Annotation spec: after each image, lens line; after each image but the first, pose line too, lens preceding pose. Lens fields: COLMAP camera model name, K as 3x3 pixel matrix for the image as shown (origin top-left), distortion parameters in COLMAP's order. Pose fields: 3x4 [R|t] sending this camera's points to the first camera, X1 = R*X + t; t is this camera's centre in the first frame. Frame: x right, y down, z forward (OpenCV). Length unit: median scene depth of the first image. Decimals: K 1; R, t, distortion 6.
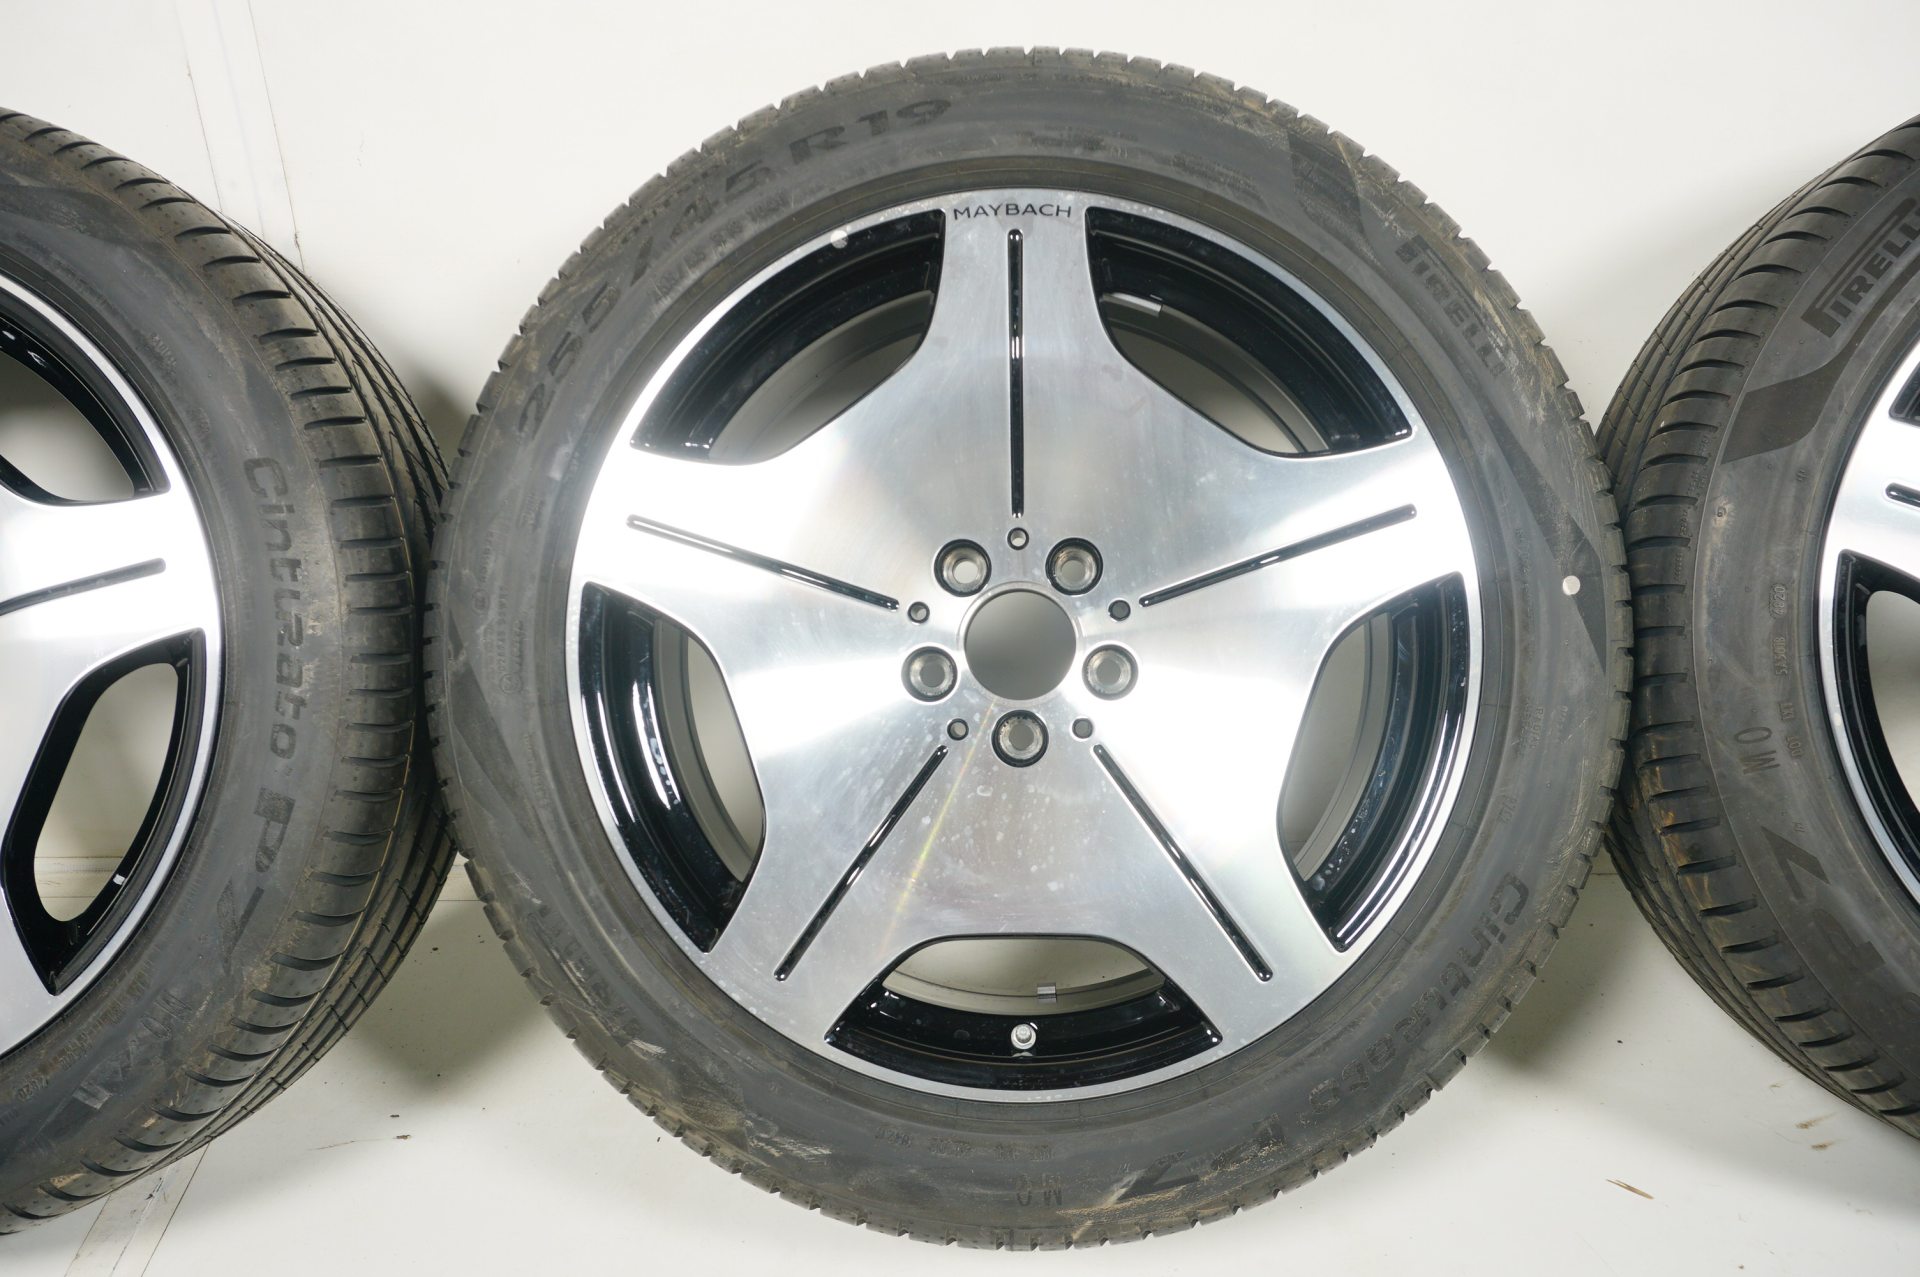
lens RADIAL K [[1873.9, 0, 979.8], [0, 1873.9, 648.4], [0, 0, 1]] dist [-0.001678, 0.000000]
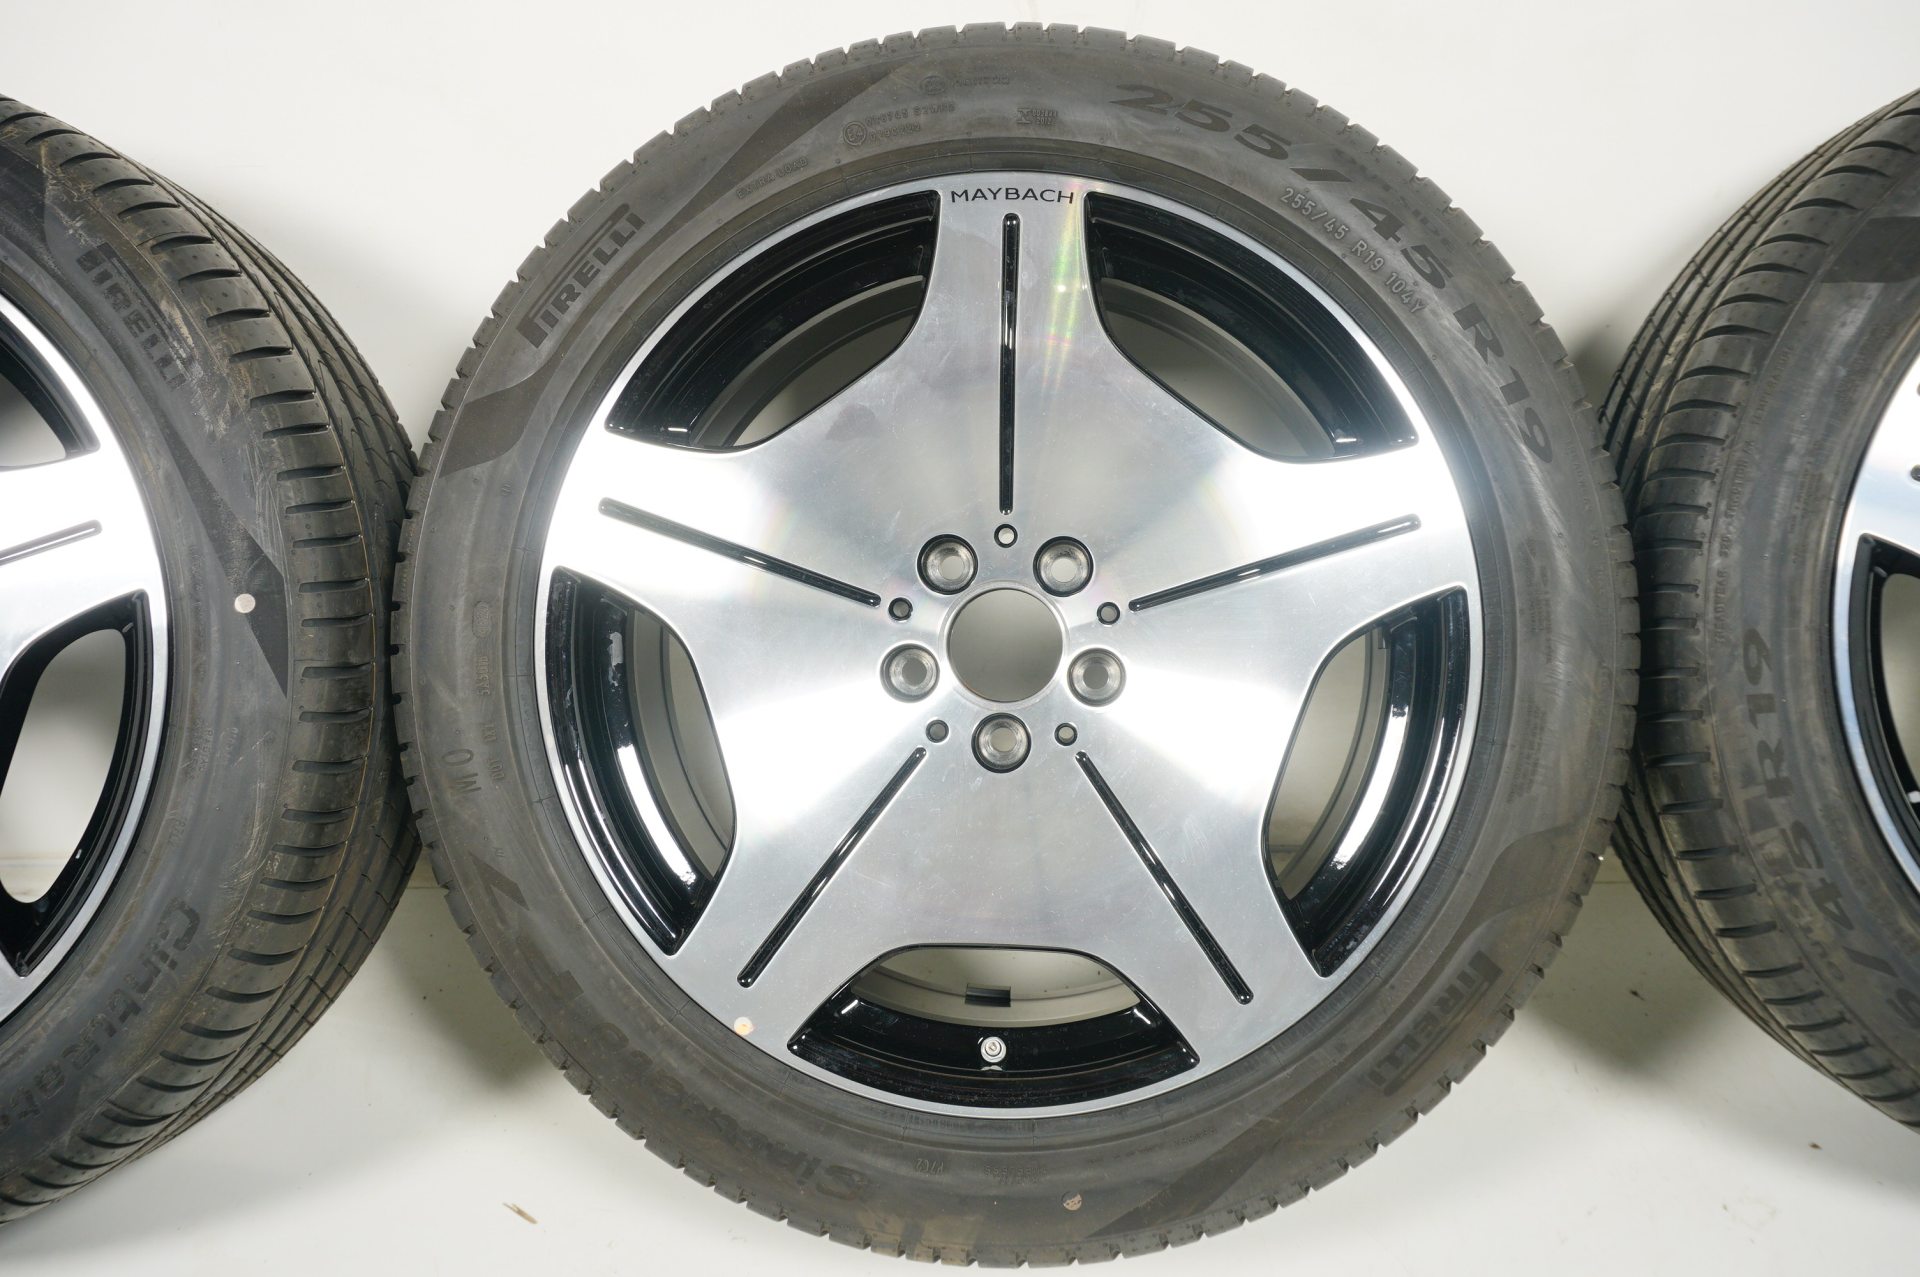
lens RADIAL K [[1873.9, 0, 962.4], [0, 1873.9, 676.6], [0, 0, 1]] dist [-0.001678, 0.000000]
pose [[0.999782, 0.003222, -0.020619, 0.361104], [-0.002896, 0.999870, 0.015833, -0.006164], [0.020668, -0.015770, 0.999662, 0.016943]]
